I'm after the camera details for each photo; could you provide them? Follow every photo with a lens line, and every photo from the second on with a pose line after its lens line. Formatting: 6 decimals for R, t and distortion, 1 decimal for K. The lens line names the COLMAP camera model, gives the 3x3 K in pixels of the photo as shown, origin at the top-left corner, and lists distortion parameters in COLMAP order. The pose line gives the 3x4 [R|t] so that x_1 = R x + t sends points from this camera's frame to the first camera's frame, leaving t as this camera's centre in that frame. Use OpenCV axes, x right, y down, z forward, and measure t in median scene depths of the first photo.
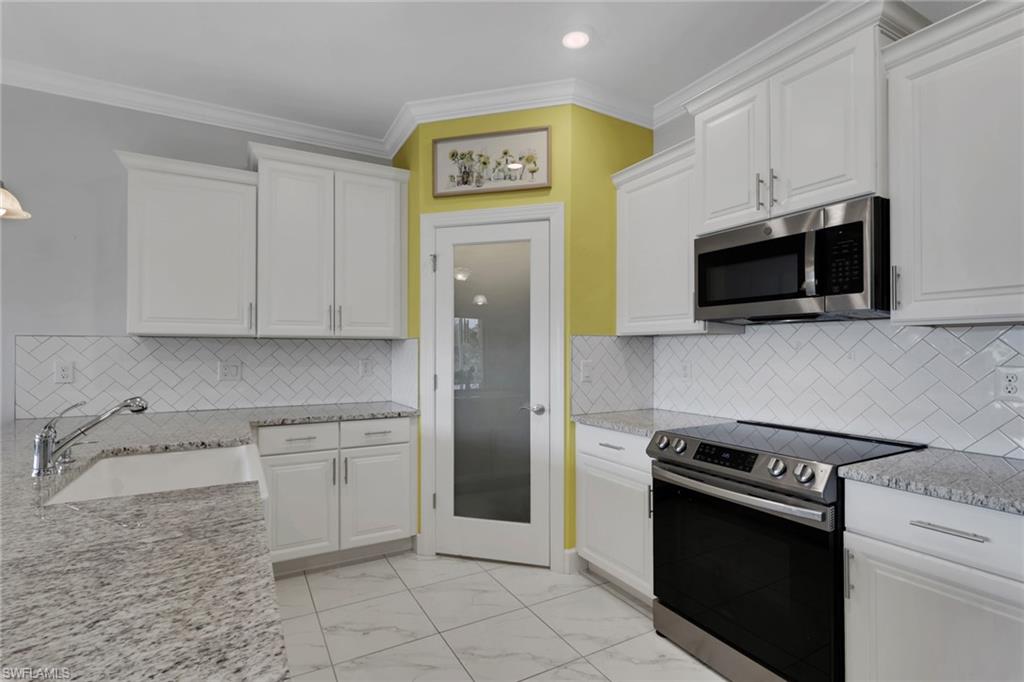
lens RADIAL K [[483.3, 0, 513.3], [0, 483.3, 340.3], [0, 0, 1]] dist [0.001130, 0.000193]
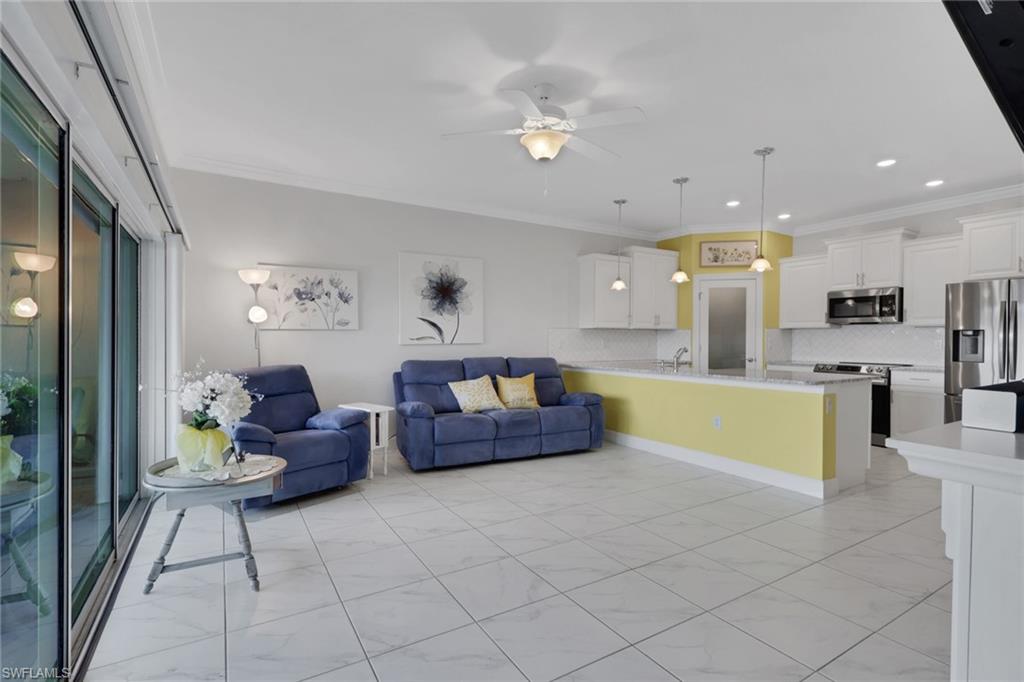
lens RADIAL K [[483.3, 0, 508.8], [0, 483.3, 342.8], [0, 0, 1]] dist [0.001130, 0.000193]
pose [[0.998622, 0.000567, 0.052471, -1.244578], [-0.001870, 0.999691, 0.024787, 0.003578], [-0.052441, -0.024851, 0.998315, -1.290097]]
